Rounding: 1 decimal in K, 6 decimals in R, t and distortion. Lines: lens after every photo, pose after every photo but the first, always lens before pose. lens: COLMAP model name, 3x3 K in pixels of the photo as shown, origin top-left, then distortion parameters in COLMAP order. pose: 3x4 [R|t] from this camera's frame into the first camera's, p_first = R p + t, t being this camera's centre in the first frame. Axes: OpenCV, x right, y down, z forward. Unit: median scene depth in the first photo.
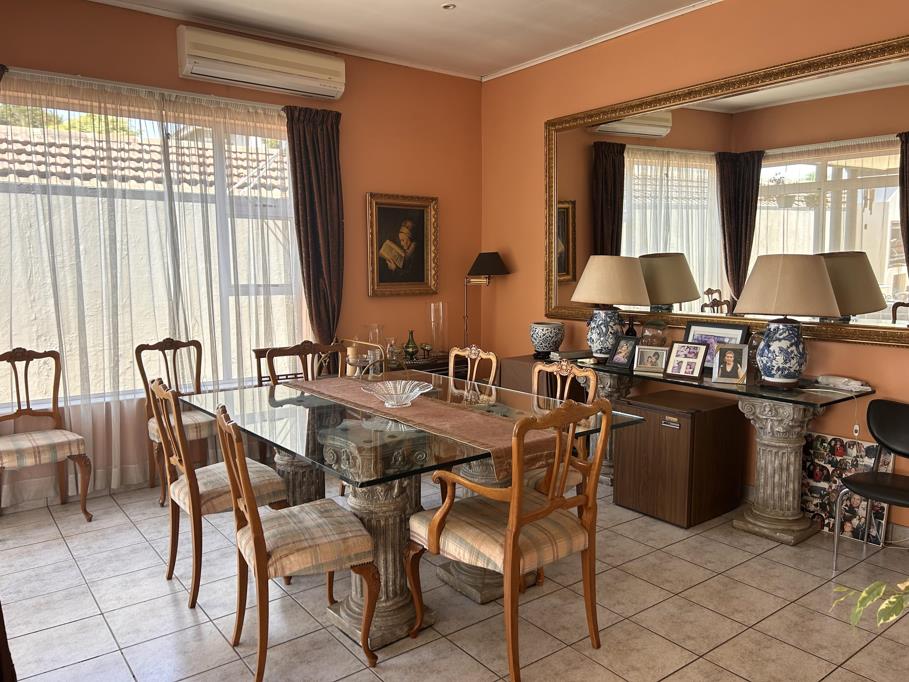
lens RADIAL K [[688.4, 0, 448.6], [0, 688.4, 355.6], [0, 0, 1]] dist [0.076532, -0.093617]
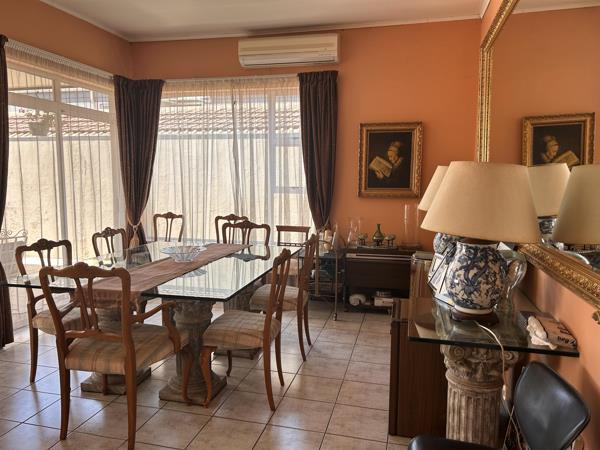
lens RADIAL K [[454.4, 0, 296.1], [0, 454.4, 234.6], [0, 0, 1]] dist [0.076532, -0.093617]
pose [[0.626828, 0.113895, -0.770789, 0.578711], [-0.108536, 0.992377, 0.058372, -0.054173], [0.771561, 0.047069, 0.634411, 0.339929]]
